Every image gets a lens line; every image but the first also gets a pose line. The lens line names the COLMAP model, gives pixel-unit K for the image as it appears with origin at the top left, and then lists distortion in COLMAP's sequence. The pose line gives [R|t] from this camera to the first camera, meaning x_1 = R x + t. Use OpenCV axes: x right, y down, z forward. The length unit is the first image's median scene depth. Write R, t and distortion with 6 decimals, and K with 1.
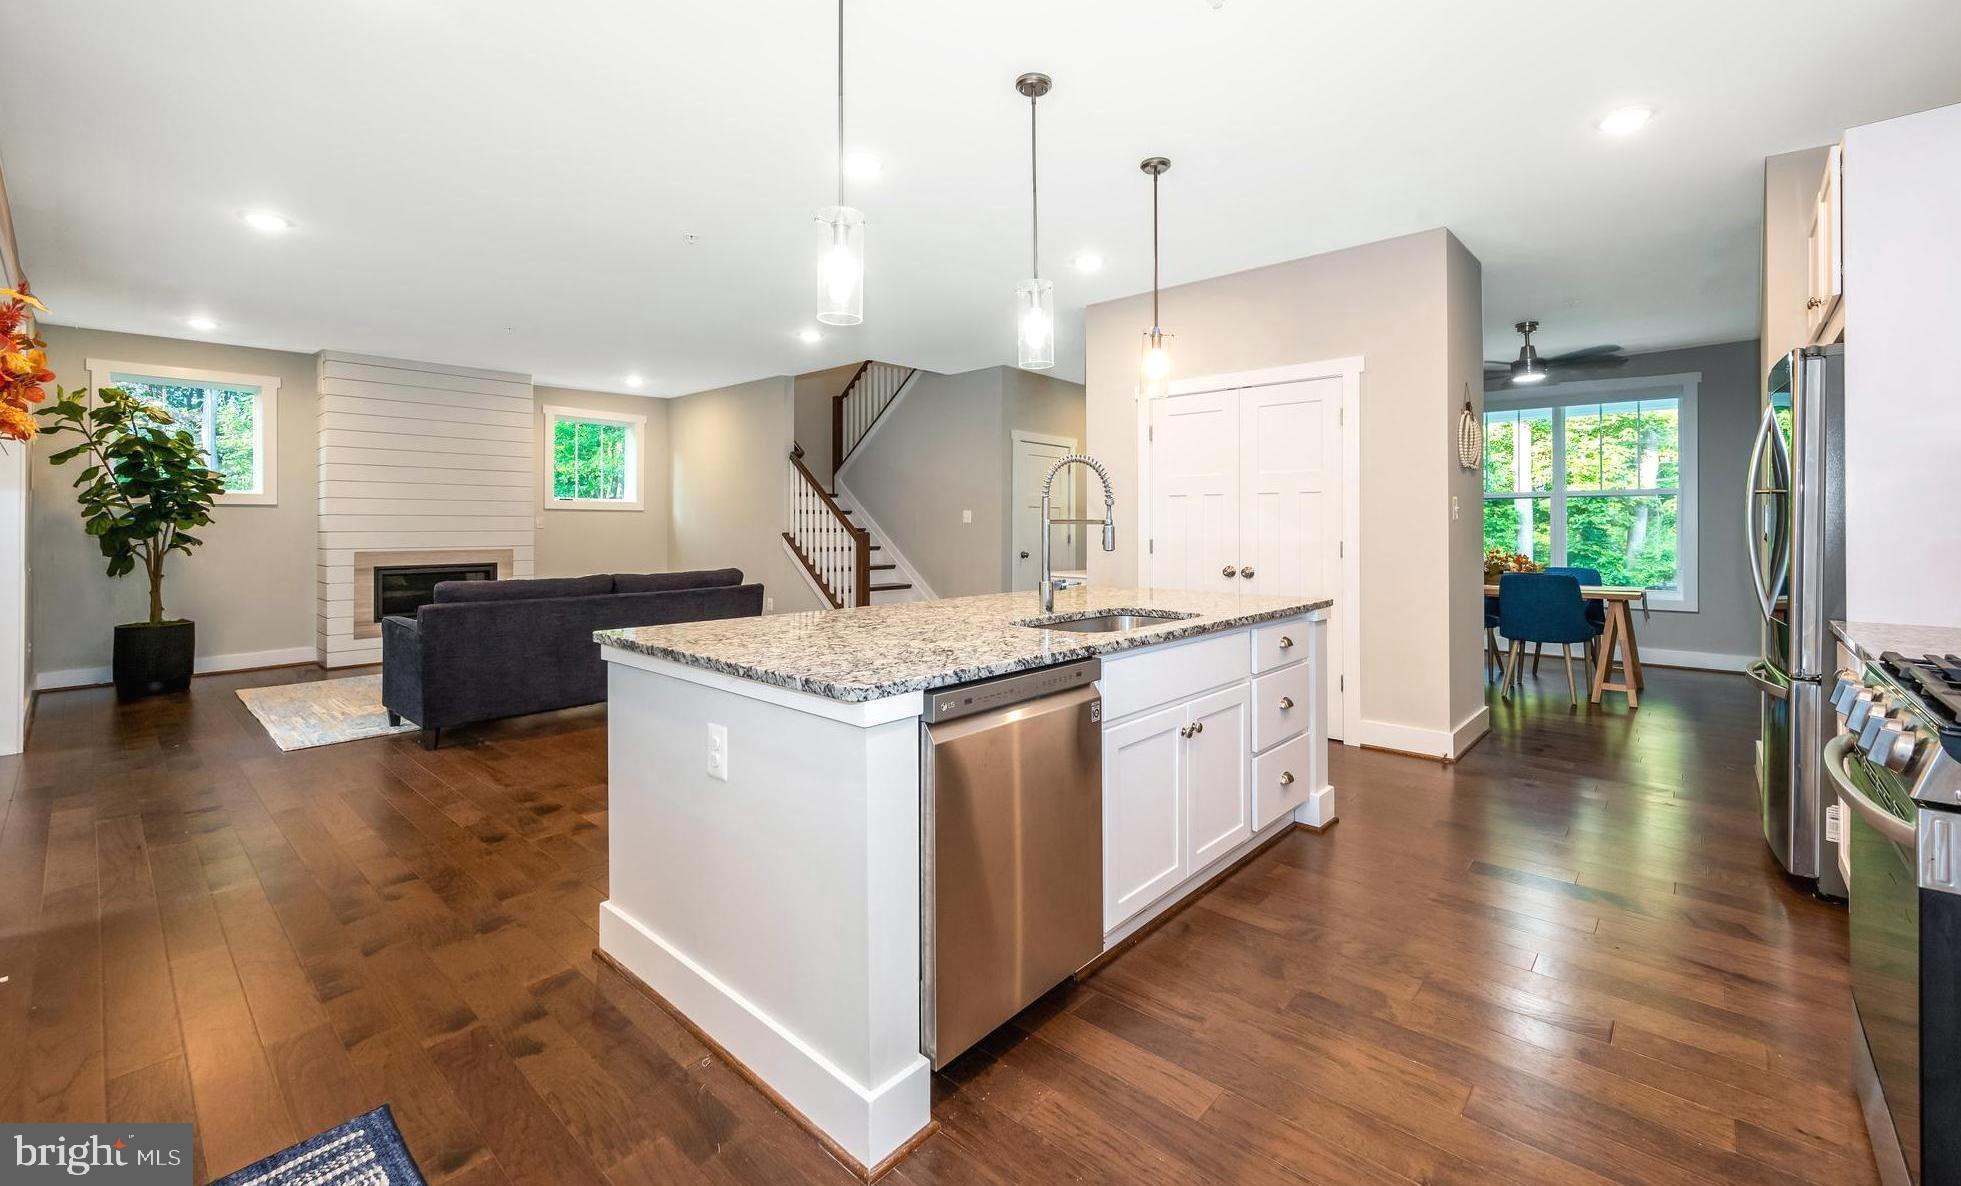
lens RADIAL K [[807.5, 0, 984.4], [0, 807.5, 522.3], [0, 0, 1]] dist [0.000444, 0.000112]
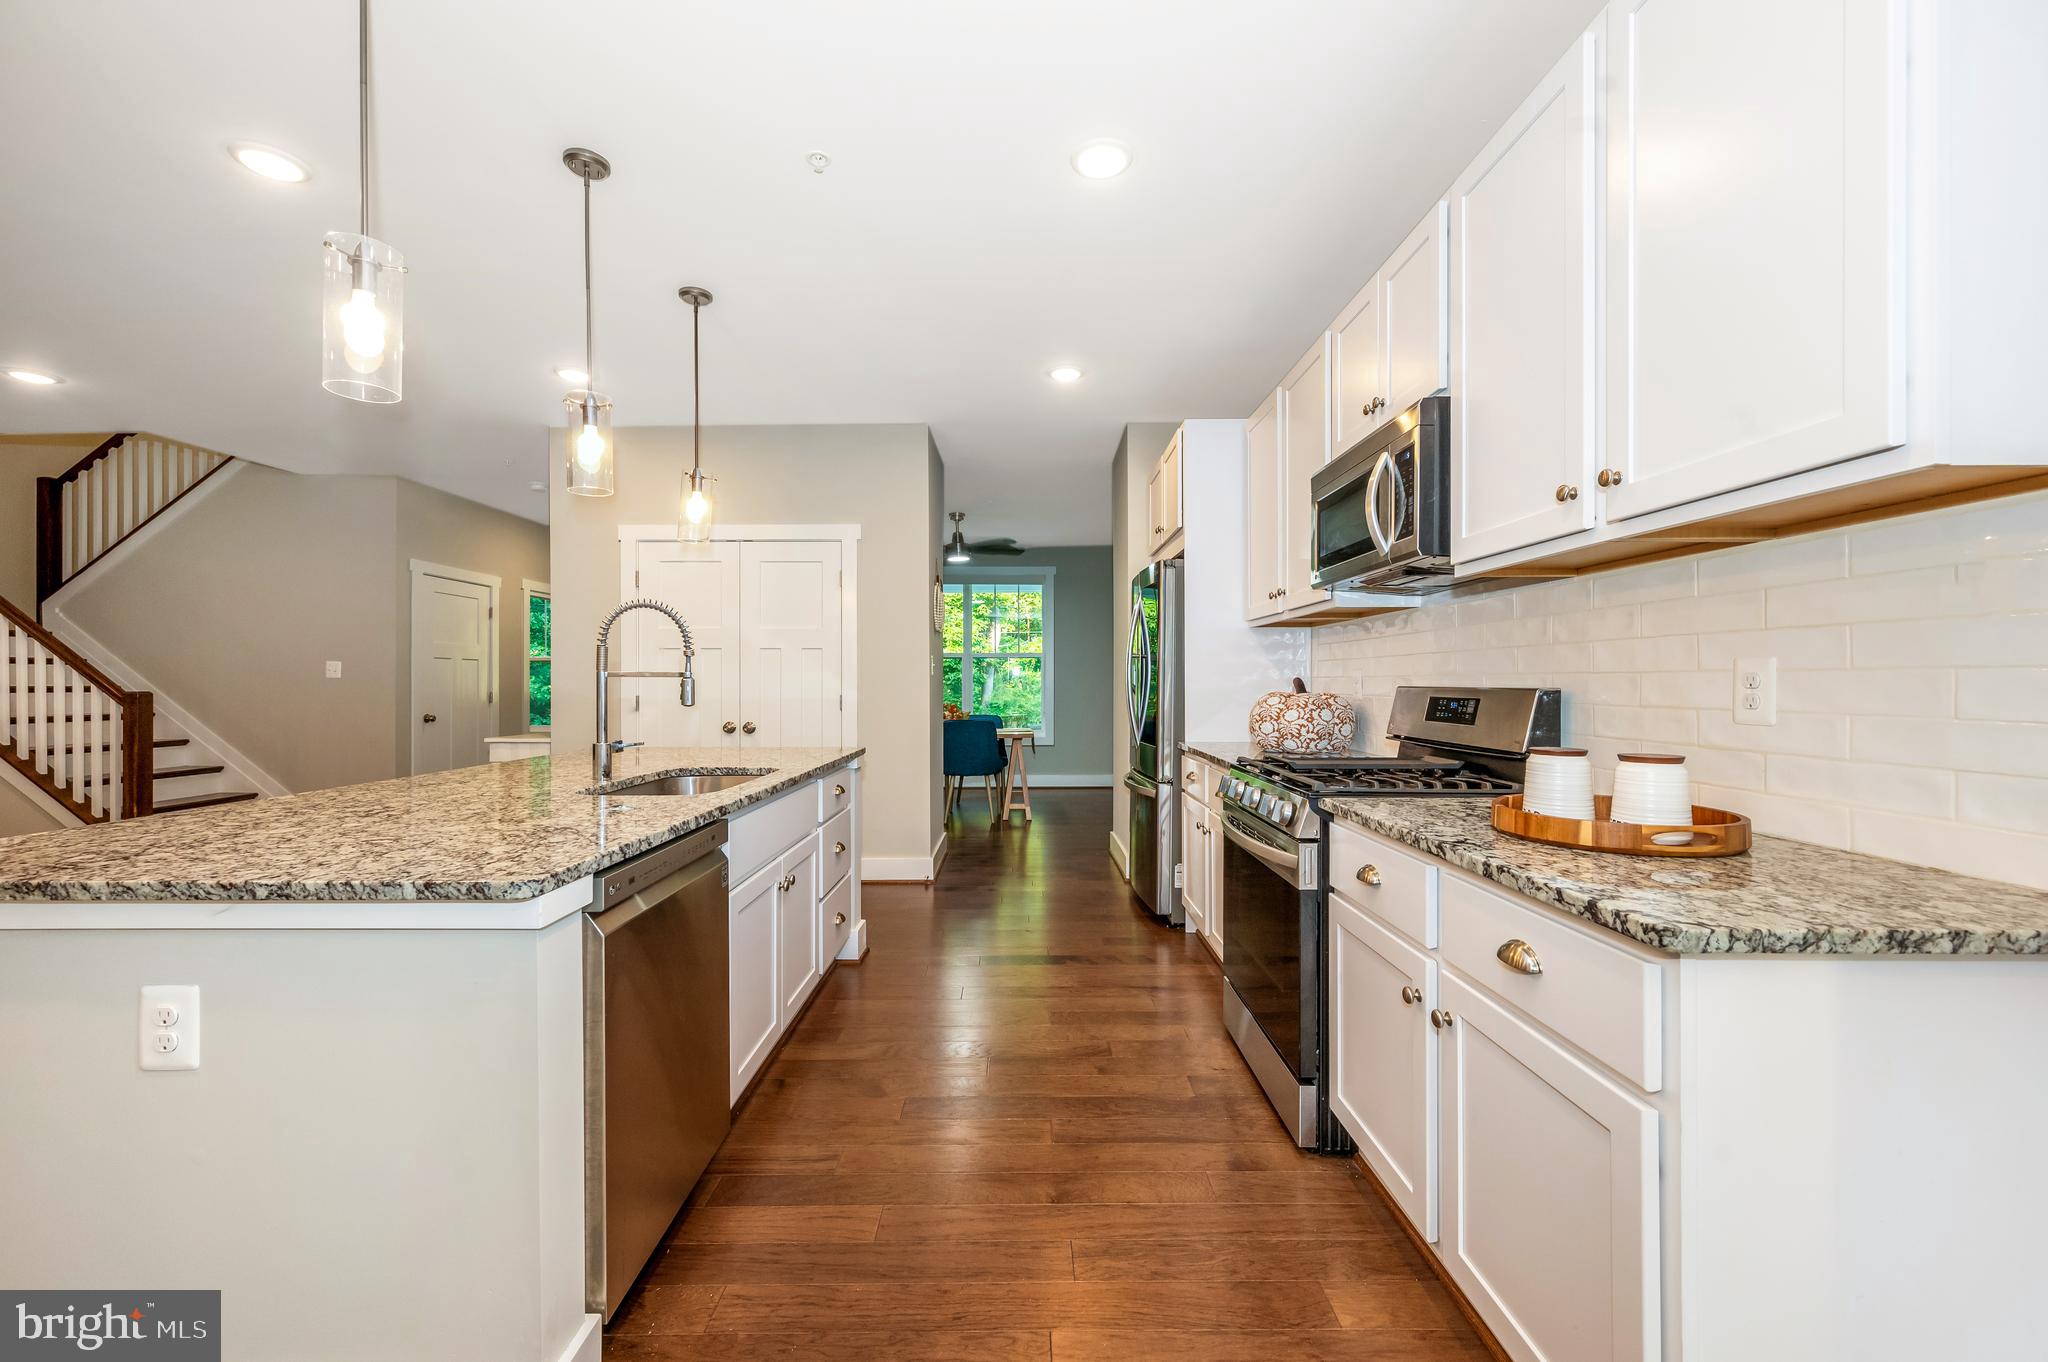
lens RADIAL K [[820.0, 0, 1024.0], [0, 820.0, 681.0], [0, 0, 1]] dist [0.000168, -0.000009]
pose [[0.745898, -0.000302, 0.666060, -0.163846], [-0.001246, 0.999998, 0.001849, 0.004197], [-0.666059, -0.002209, 0.745896, 0.040282]]
